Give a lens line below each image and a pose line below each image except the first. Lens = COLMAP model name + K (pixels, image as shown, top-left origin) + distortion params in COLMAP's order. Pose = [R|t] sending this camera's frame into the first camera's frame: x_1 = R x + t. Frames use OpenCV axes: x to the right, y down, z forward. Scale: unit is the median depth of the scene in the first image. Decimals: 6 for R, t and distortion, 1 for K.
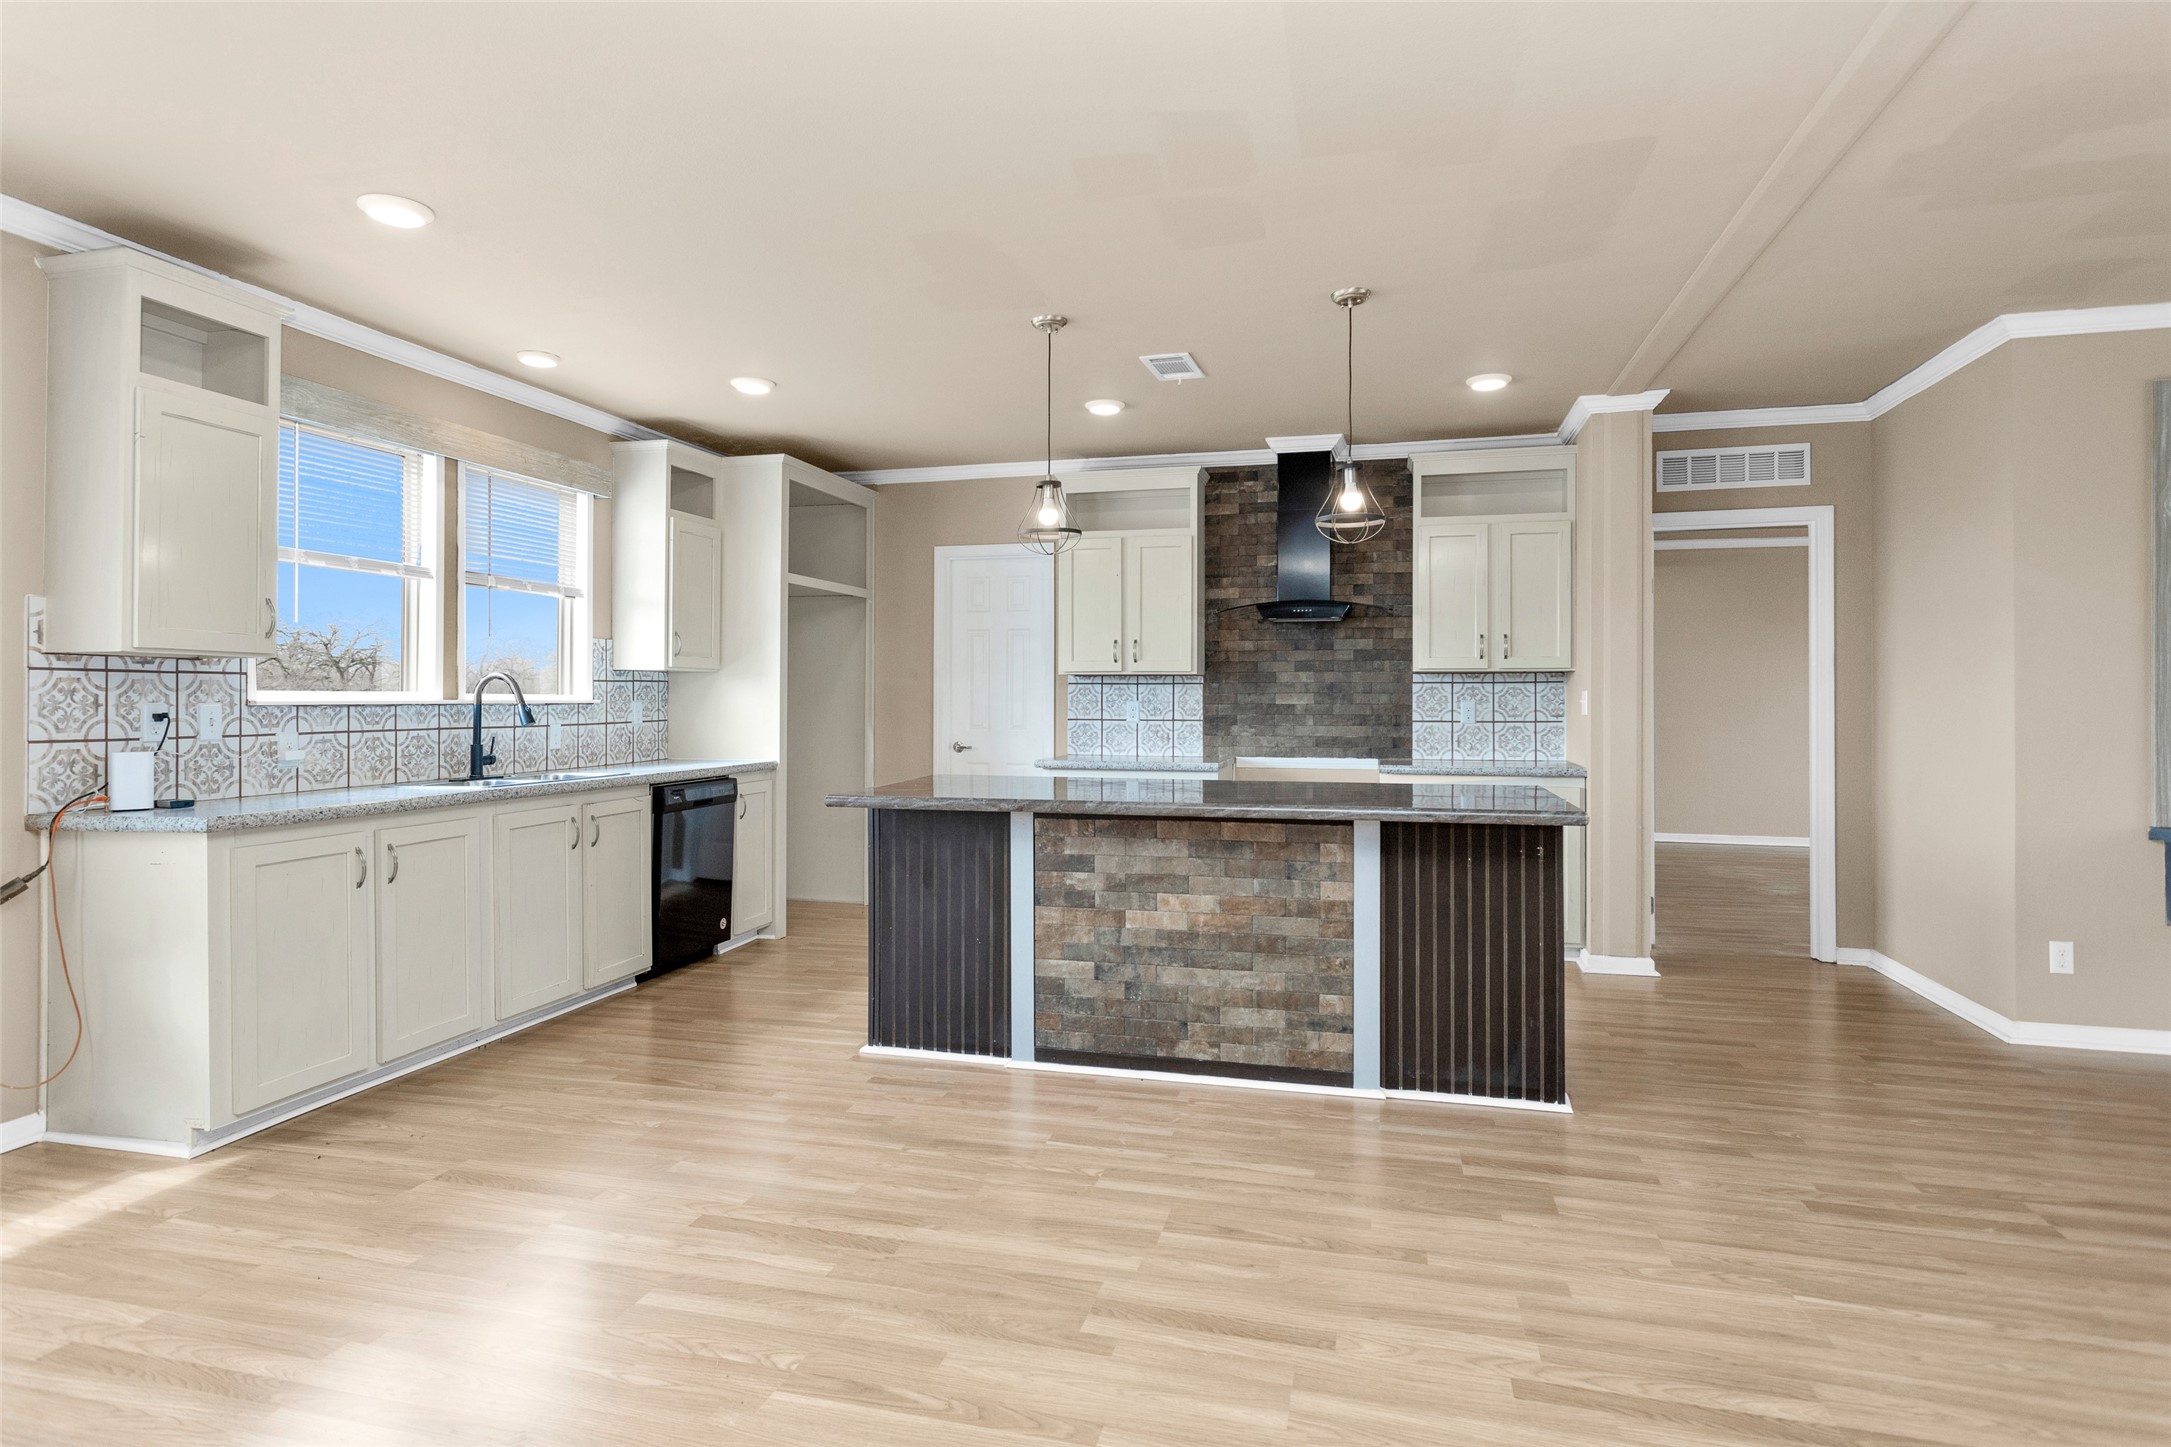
lens RADIAL K [[1154.1, 0, 1089.2], [0, 1154.1, 708.4], [0, 0, 1]] dist [0.000126, -0.001462]
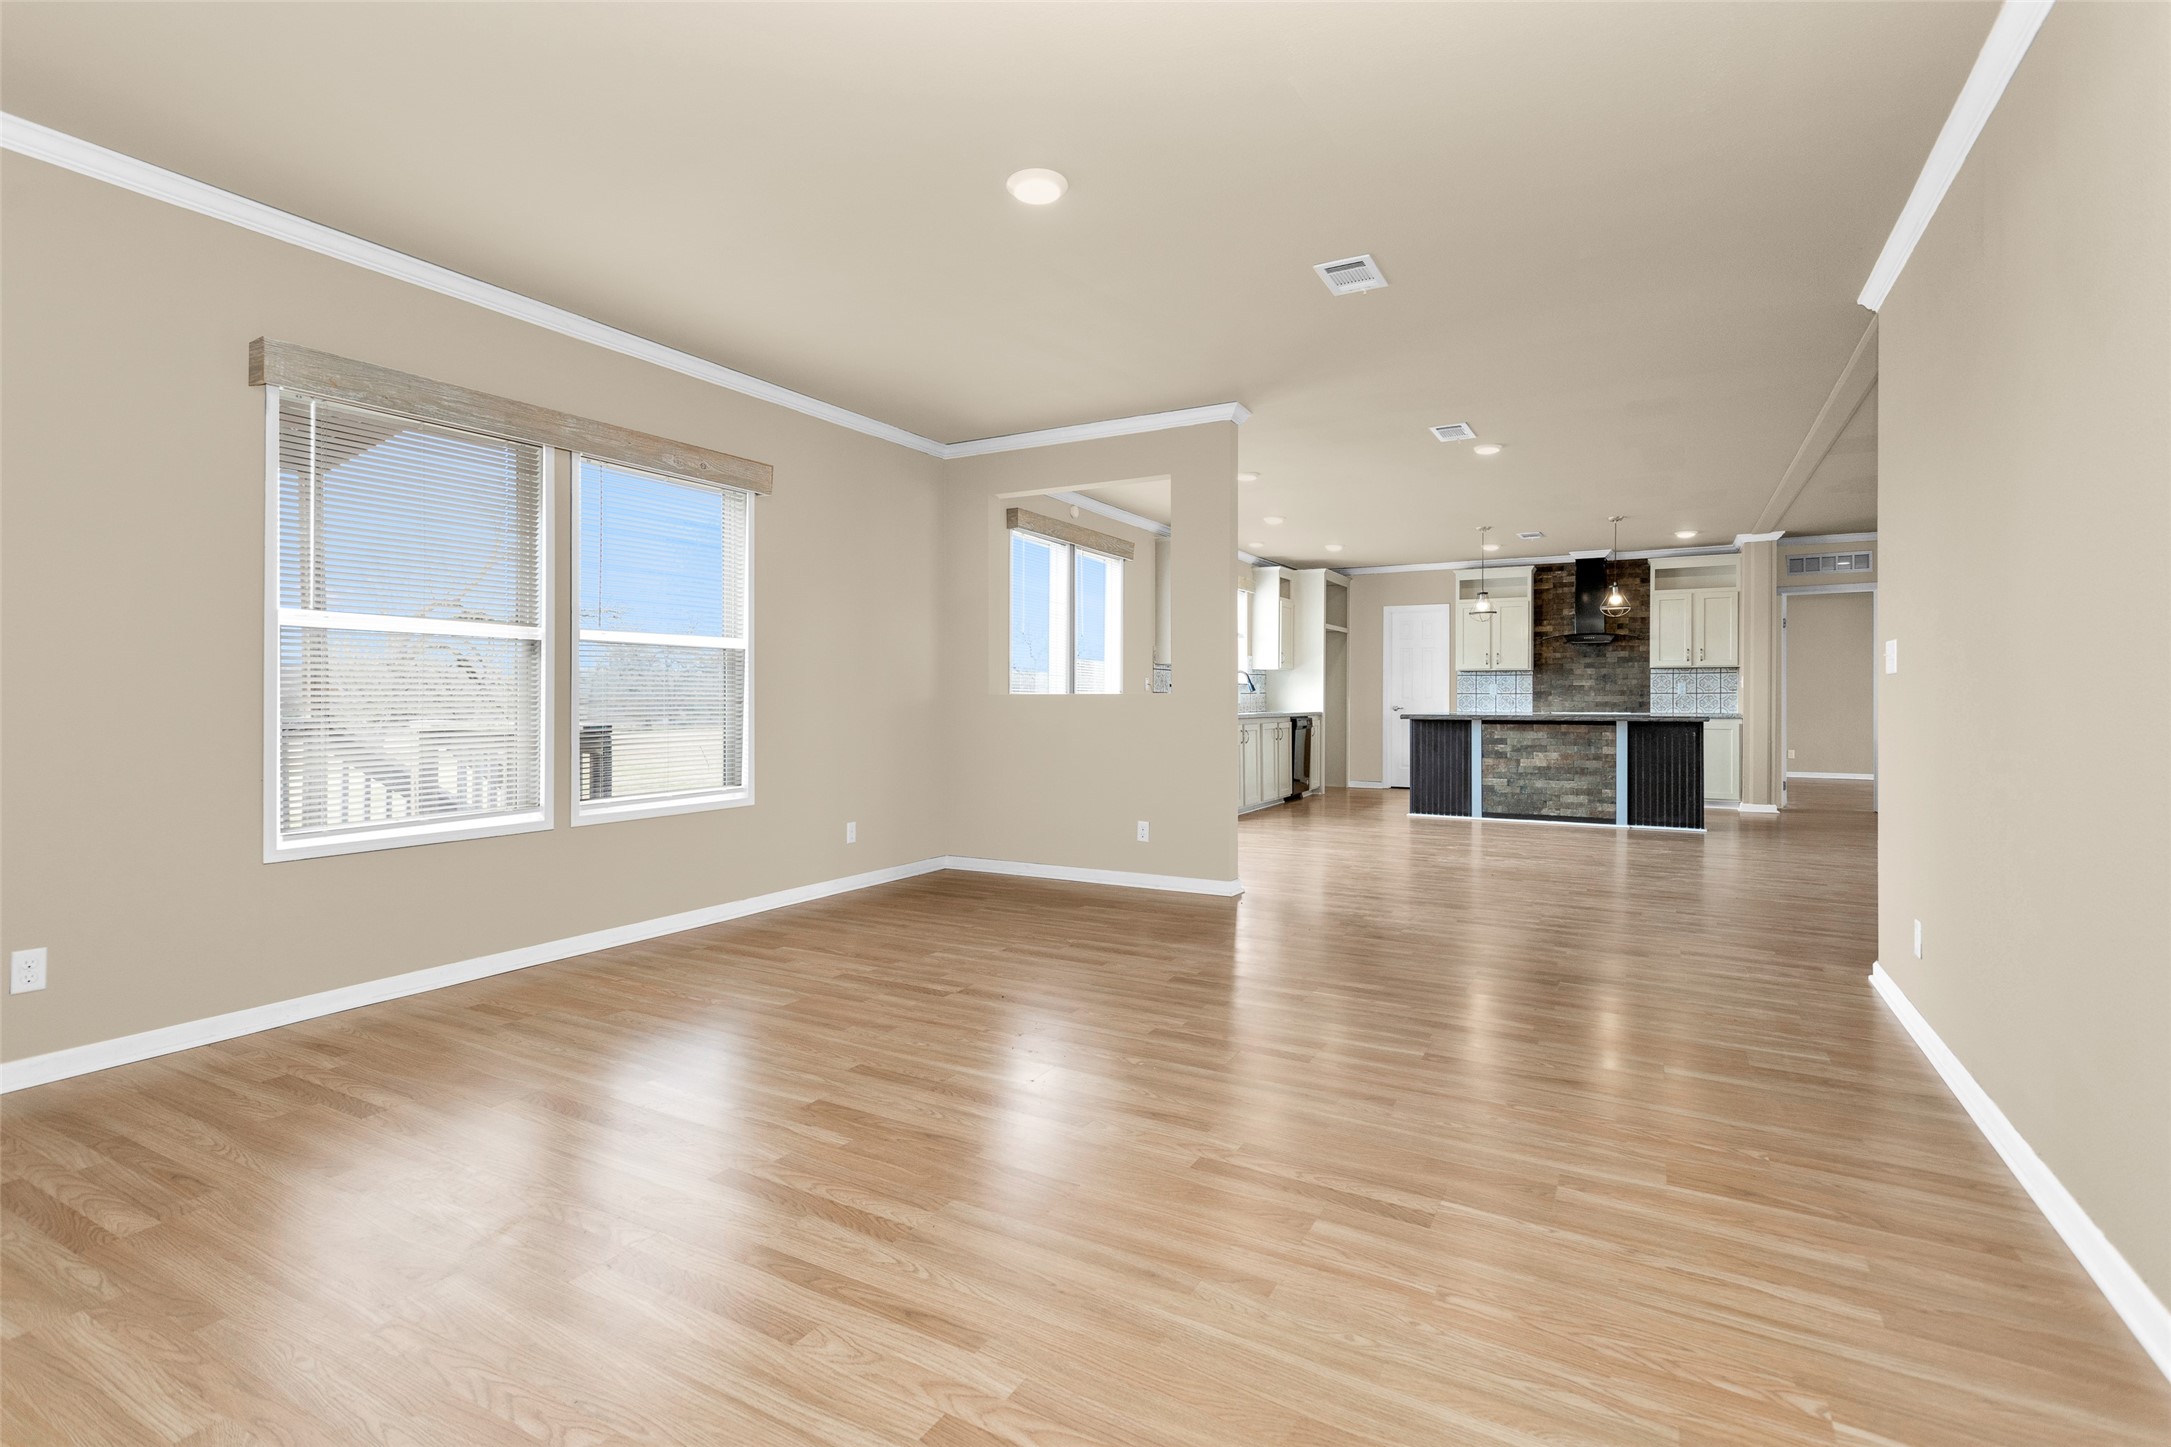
lens RADIAL K [[1010.0, 0, 1088.6], [0, 1010.0, 704.8], [0, 0, 1]] dist [0.002428, 0.000160]
pose [[0.966766, 0.002534, -0.255651, -0.273239], [-0.002928, 0.999995, -0.001158, 0.047736], [0.255646, 0.001868, 0.966769, -1.215004]]
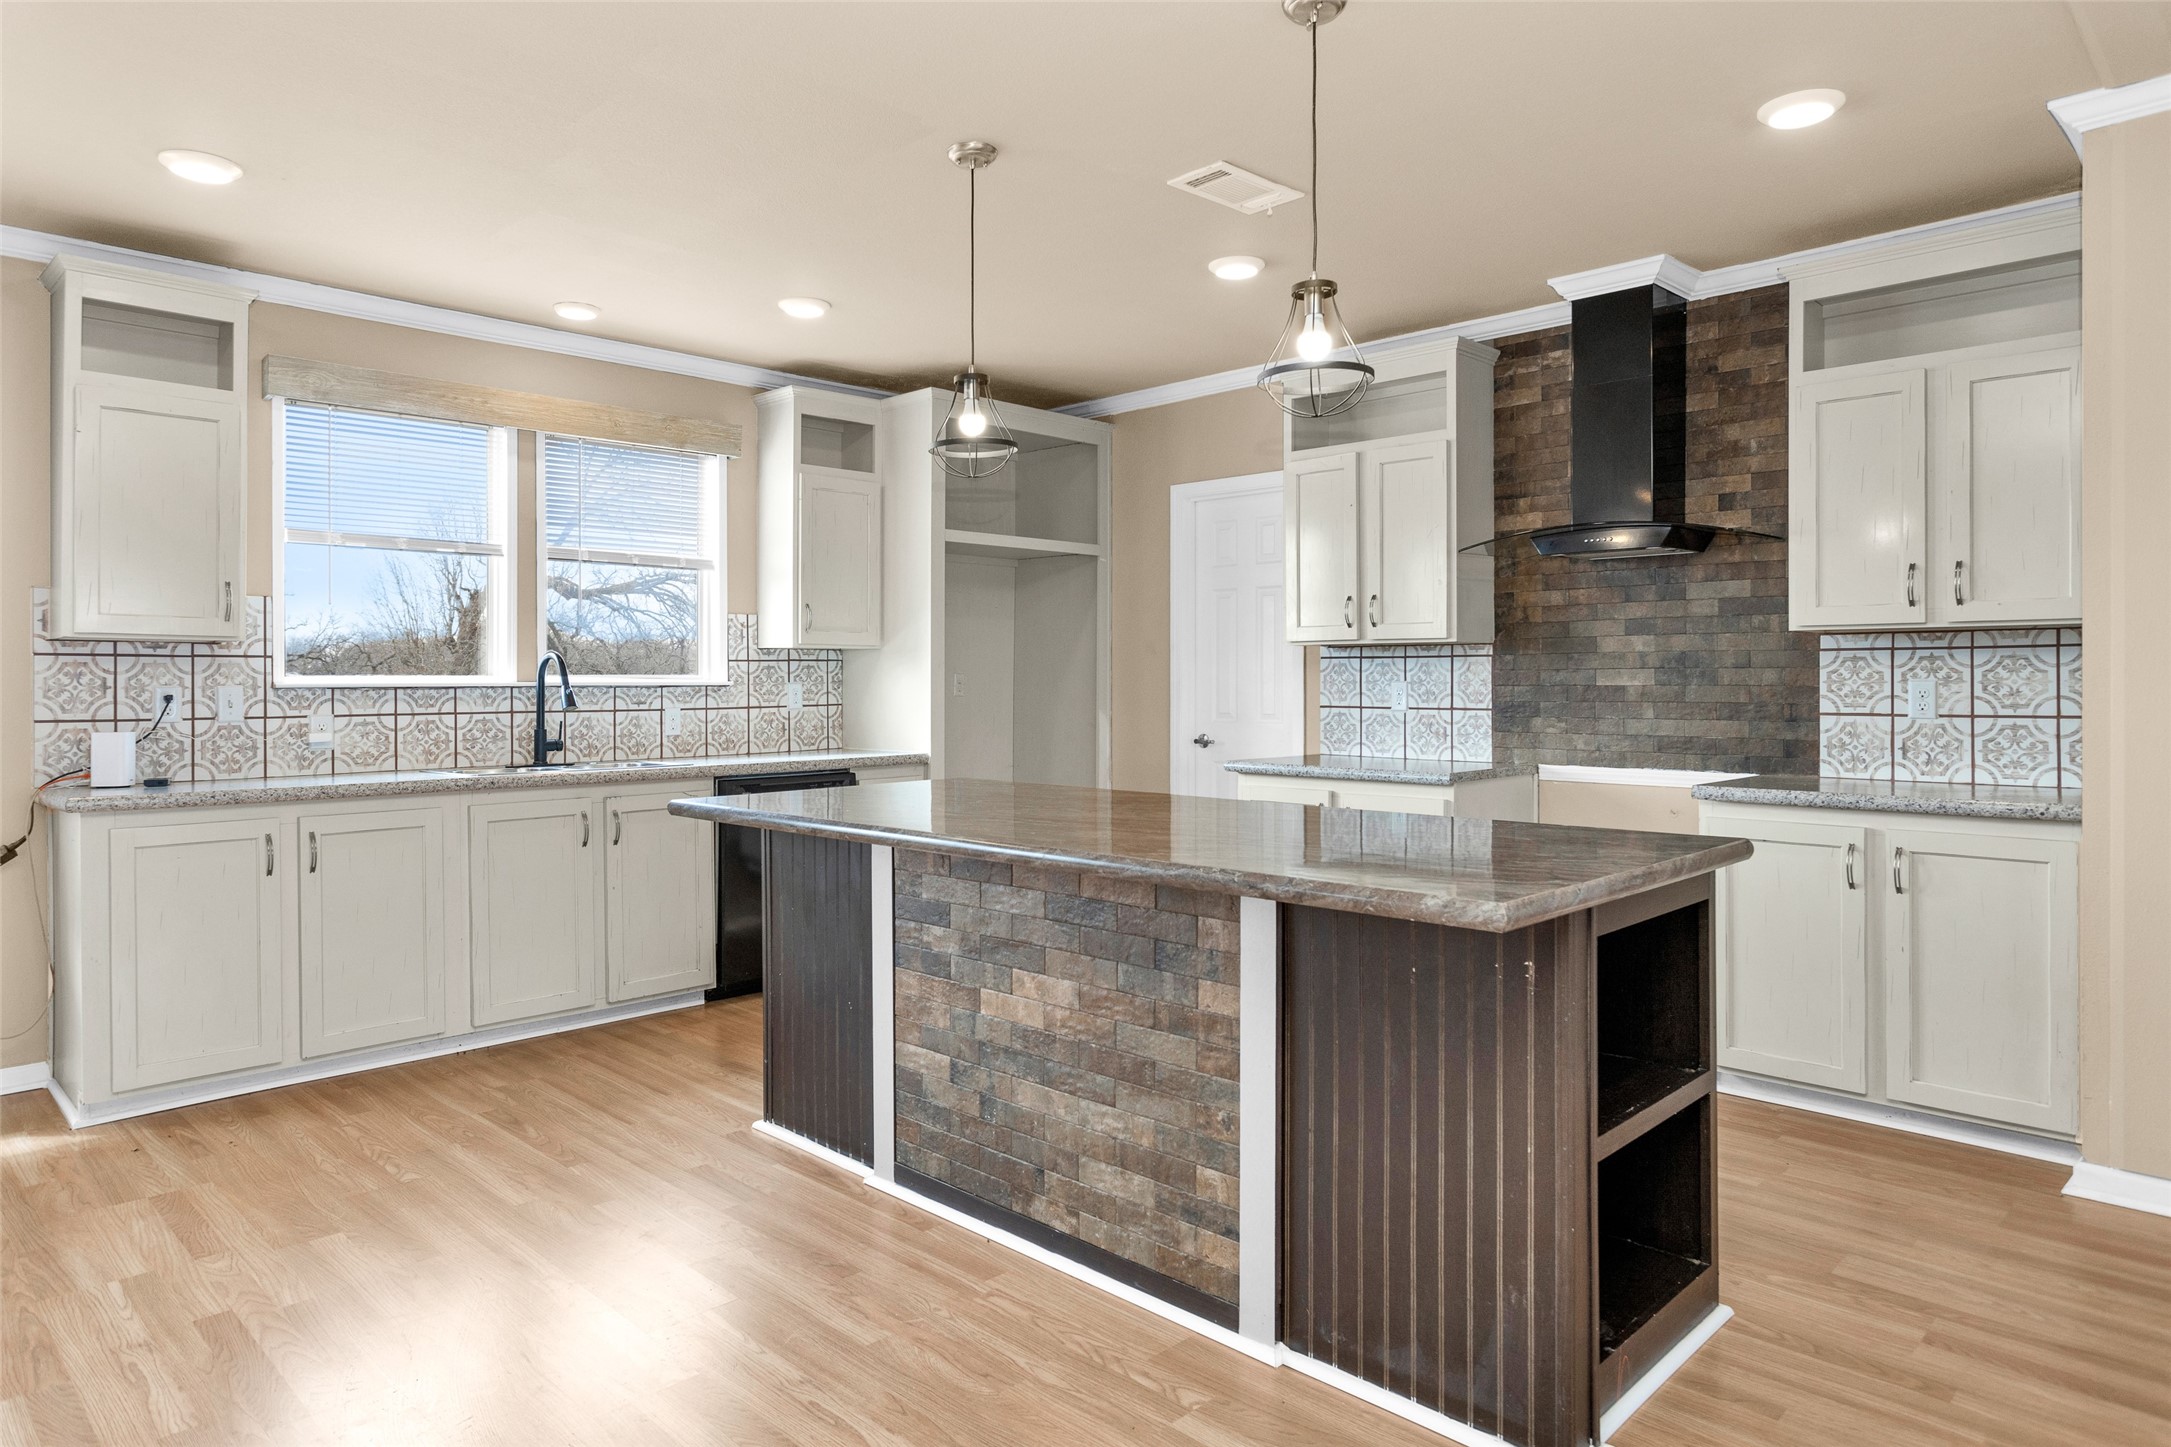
lens RADIAL K [[1299.7, 0, 1076.9], [0, 1299.7, 693.9], [0, 0, 1]] dist [-0.006544, 0.003279]
pose [[0.867504, 0.002468, -0.497424, 0.383649], [-0.001131, 0.999995, 0.002989, -0.001276], [0.497429, -0.002030, 0.867502, 0.299529]]
